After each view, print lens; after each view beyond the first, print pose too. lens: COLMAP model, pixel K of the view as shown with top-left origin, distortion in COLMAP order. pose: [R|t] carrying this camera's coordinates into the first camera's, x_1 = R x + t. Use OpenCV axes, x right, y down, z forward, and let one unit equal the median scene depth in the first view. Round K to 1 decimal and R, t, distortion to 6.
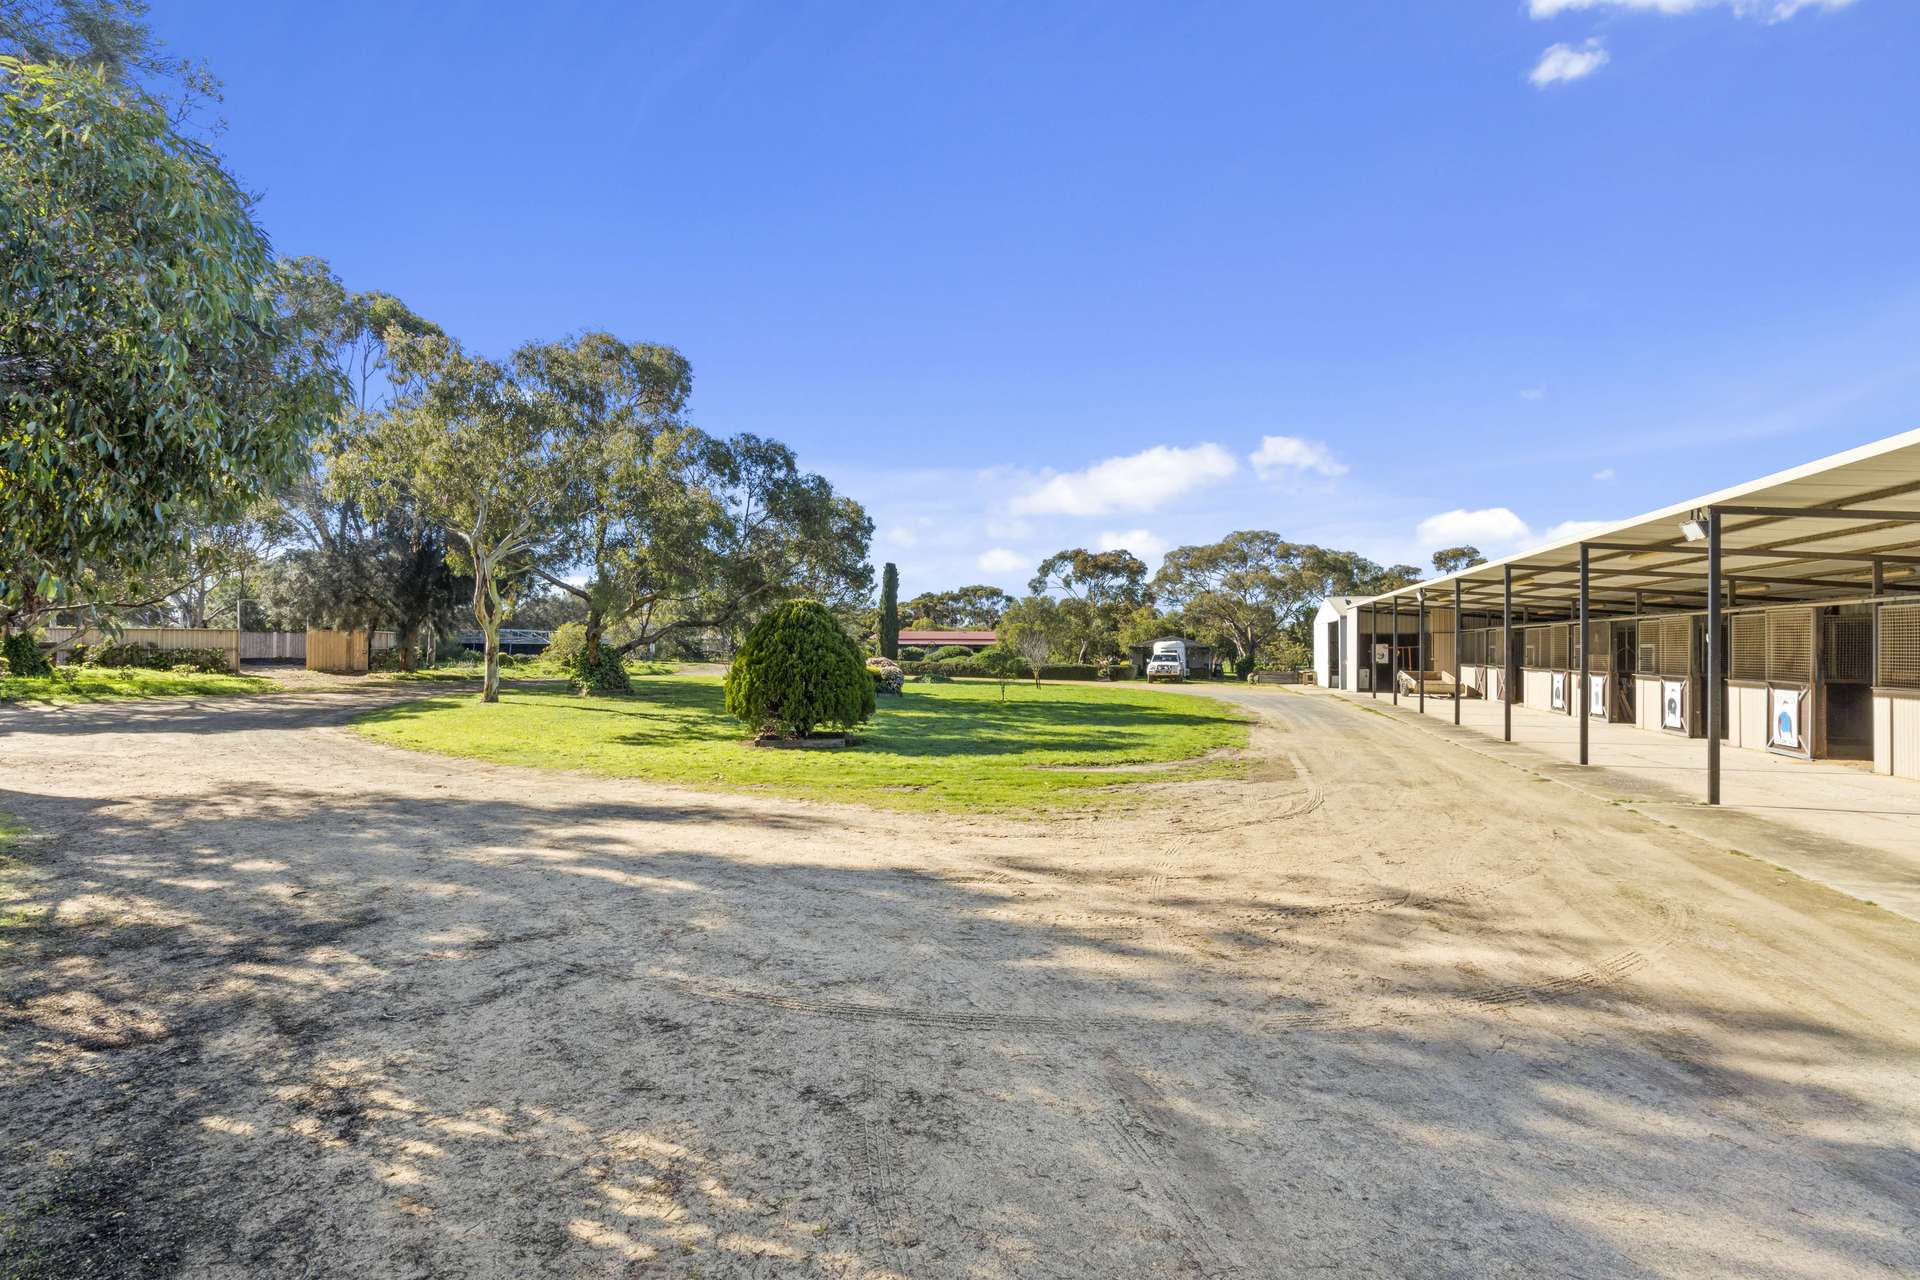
lens RADIAL K [[862.4, 0, 960.7], [0, 862.4, 639.9], [0, 0, 1]] dist [-0.011928, 0.001640]
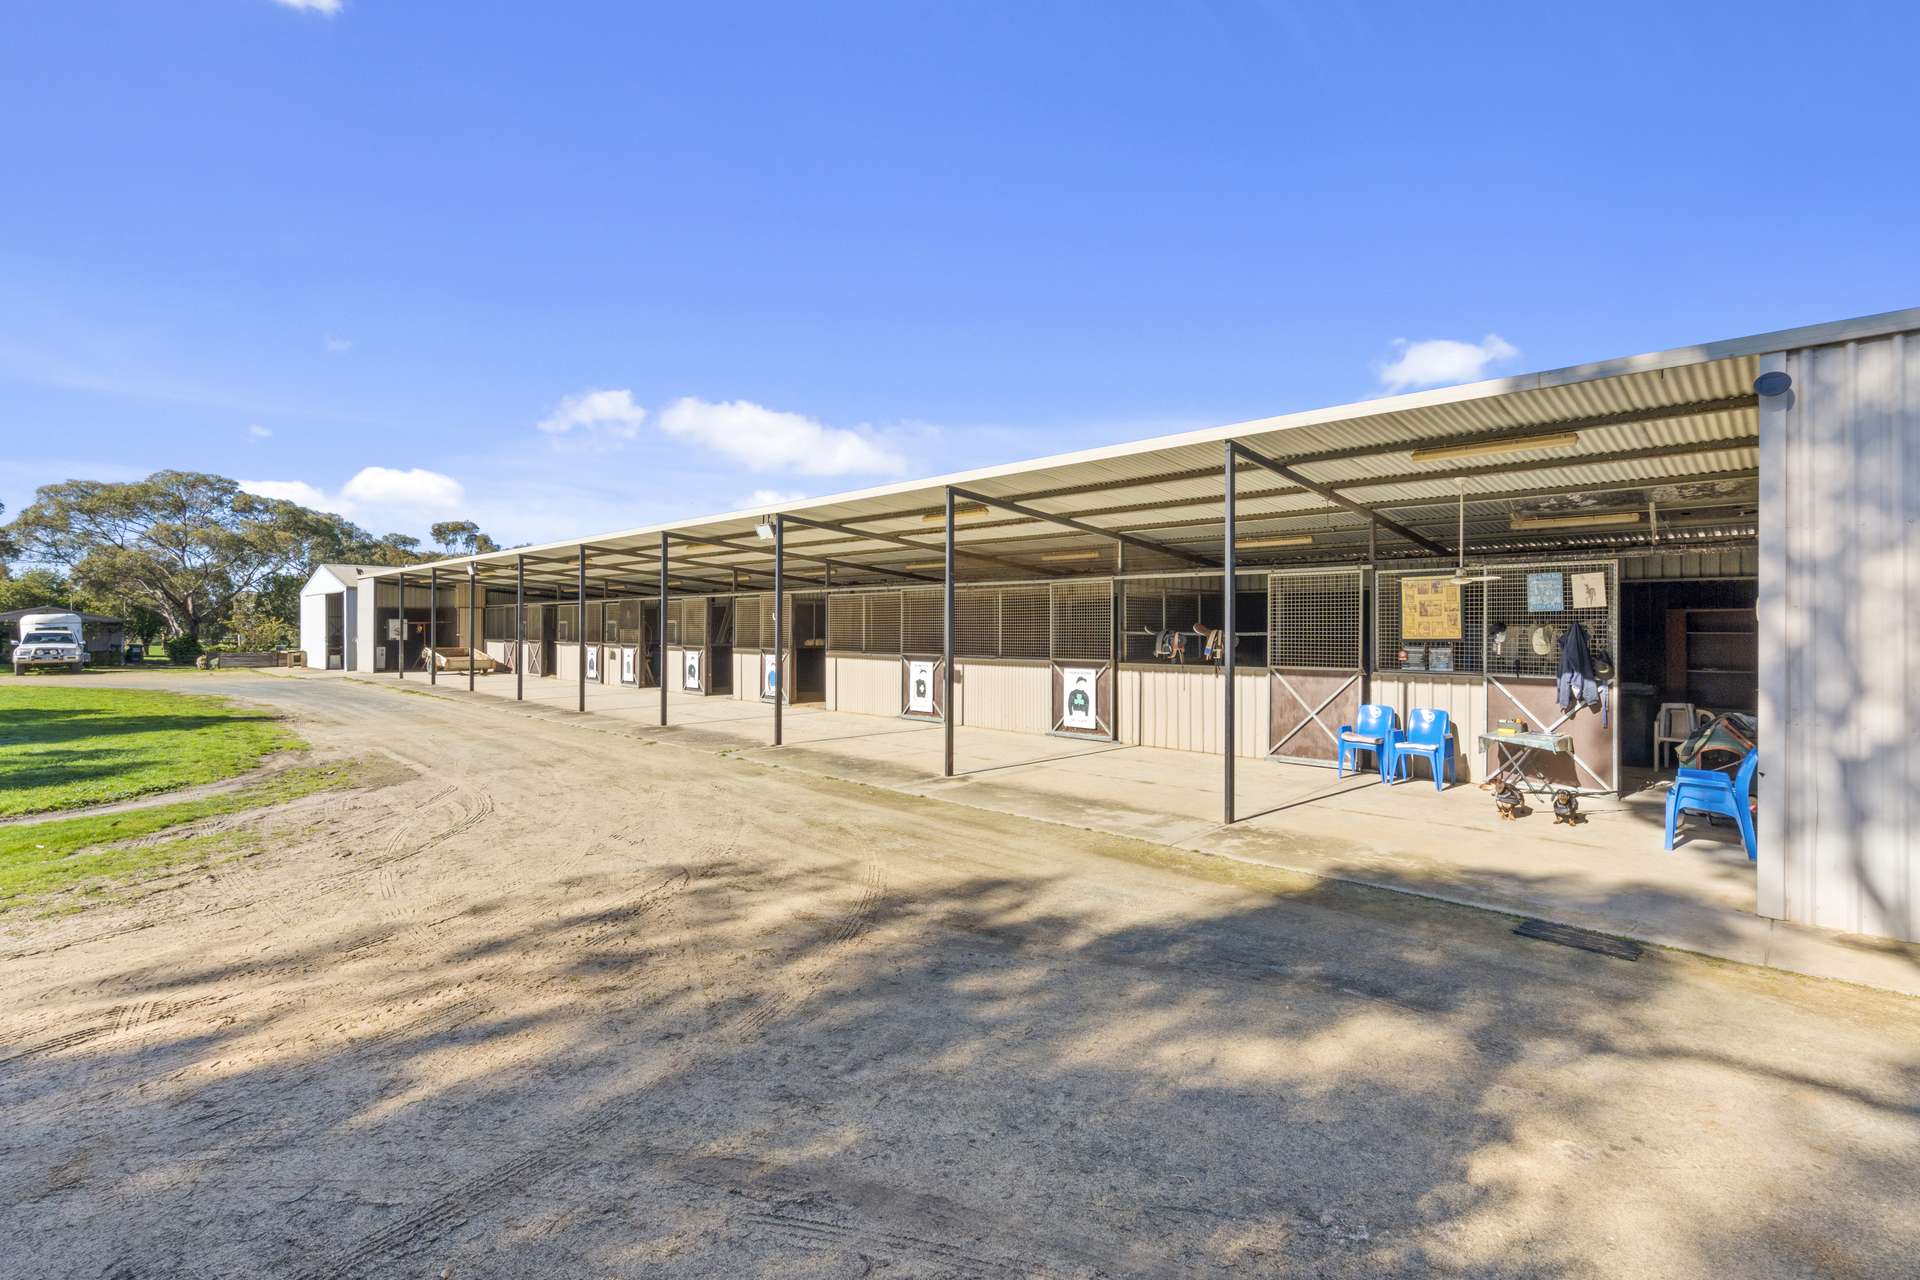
lens RADIAL K [[862.4, 0, 964.5], [0, 862.4, 627.9], [0, 0, 1]] dist [-0.011928, 0.001640]
pose [[0.464742, -0.006094, 0.885425, -0.227263], [-0.007561, 0.999913, 0.010851, -0.001634], [-0.885414, -0.011737, 0.464655, 0.238175]]
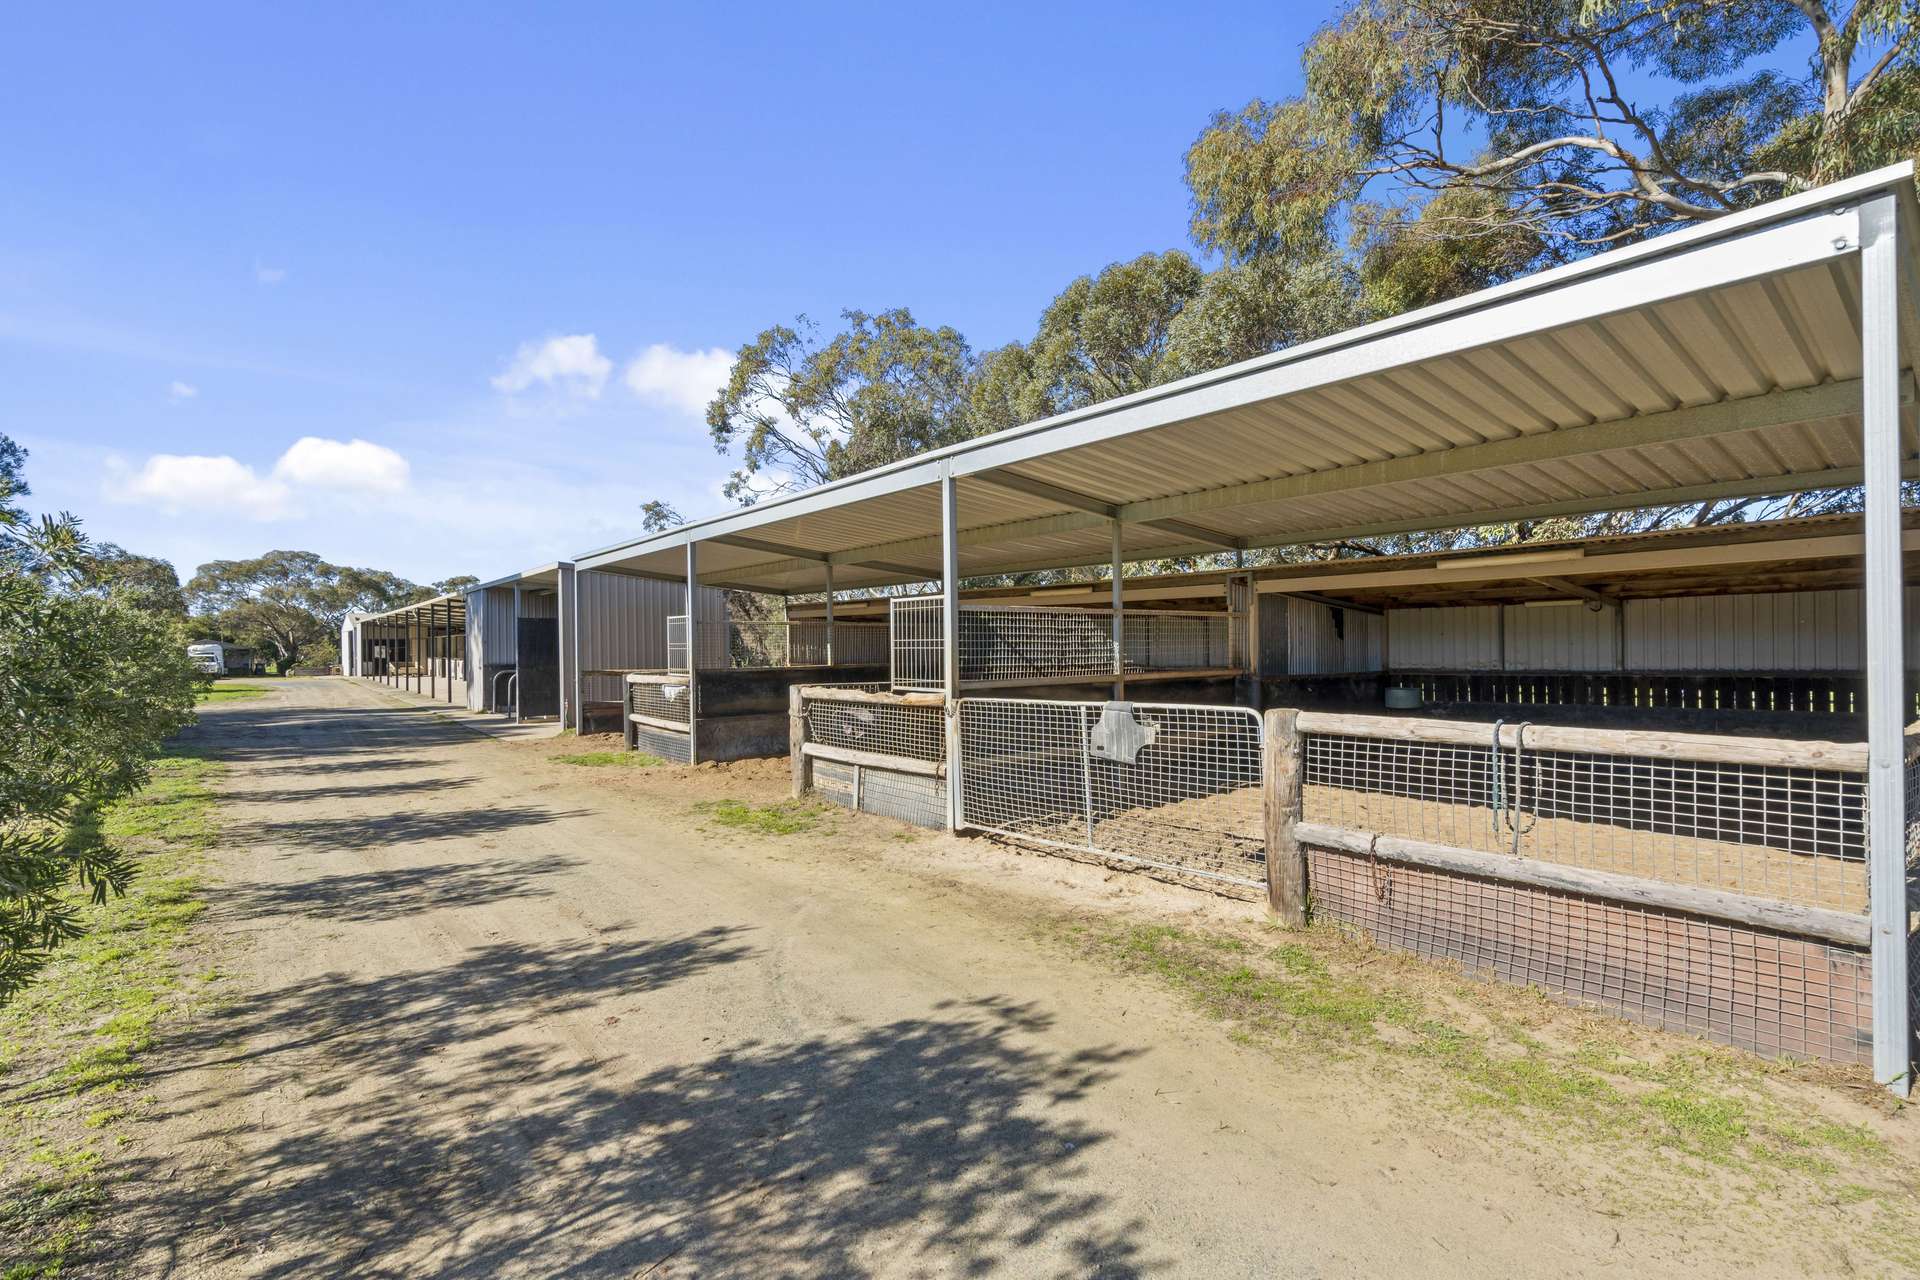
lens RADIAL K [[862.4, 0, 961.7], [0, 862.4, 645.7], [0, 0, 1]] dist [-0.011928, 0.001640]
pose [[0.568349, -0.012576, 0.822692, -1.095352], [0.004709, 0.999917, 0.012033, -0.052782], [-0.822774, -0.002965, 0.568361, -4.284094]]
